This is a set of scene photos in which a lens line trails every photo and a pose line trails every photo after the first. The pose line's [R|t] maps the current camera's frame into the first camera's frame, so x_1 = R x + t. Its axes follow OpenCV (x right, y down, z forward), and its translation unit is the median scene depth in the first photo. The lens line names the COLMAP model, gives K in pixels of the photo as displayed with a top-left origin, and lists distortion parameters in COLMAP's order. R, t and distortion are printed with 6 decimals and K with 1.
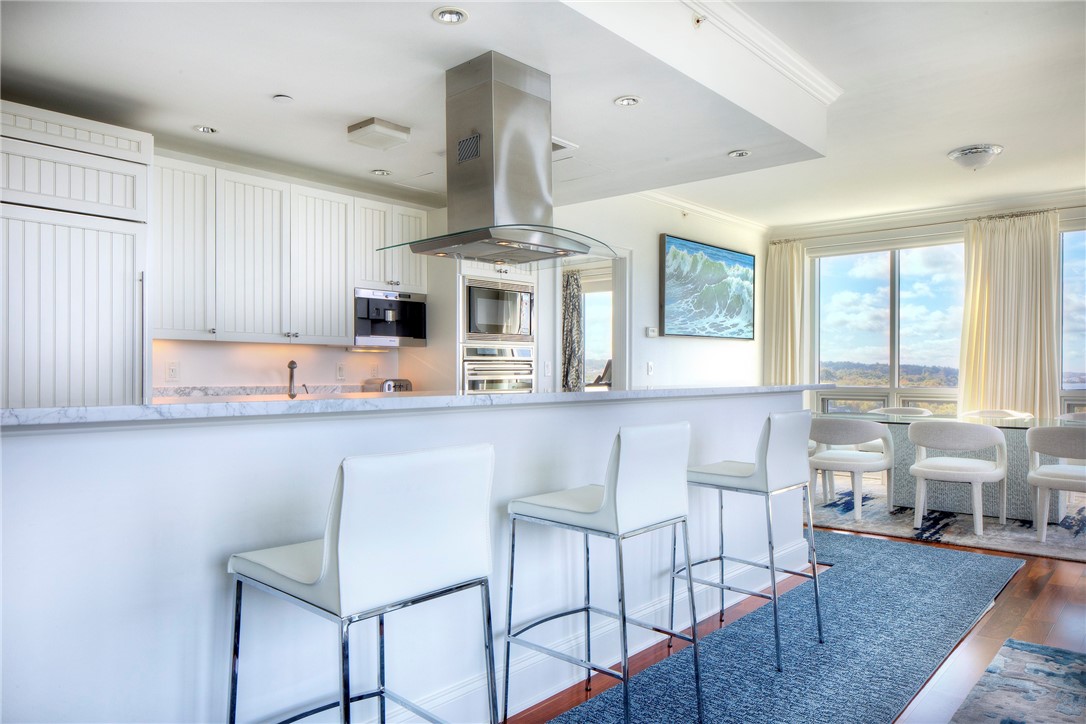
lens RADIAL K [[752.0, 0, 549.0], [0, 752.0, 368.0], [0, 0, 1]] dist [-0.003594, 0.004348]
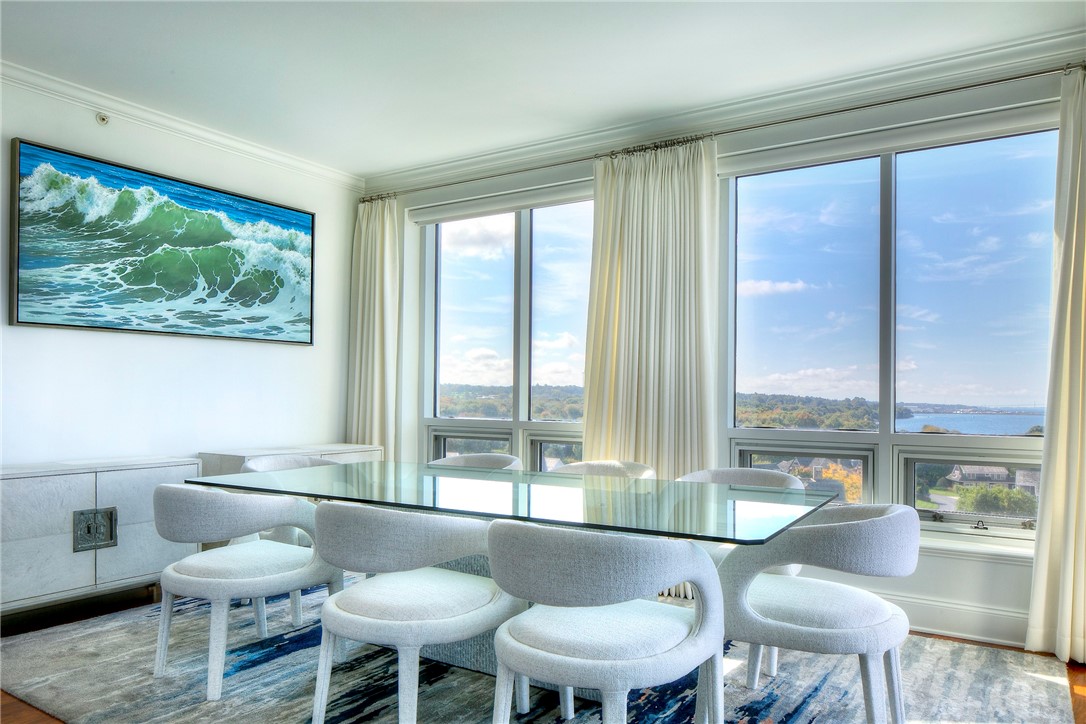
lens RADIAL K [[752.0, 0, 522.4], [0, 752.0, 392.0], [0, 0, 1]] dist [-0.003594, 0.004348]
pose [[0.993787, 0.013845, 0.110437, 0.423955], [-0.013493, 0.999901, -0.003935, 0.003624], [-0.110481, 0.002420, 0.993875, 0.377633]]
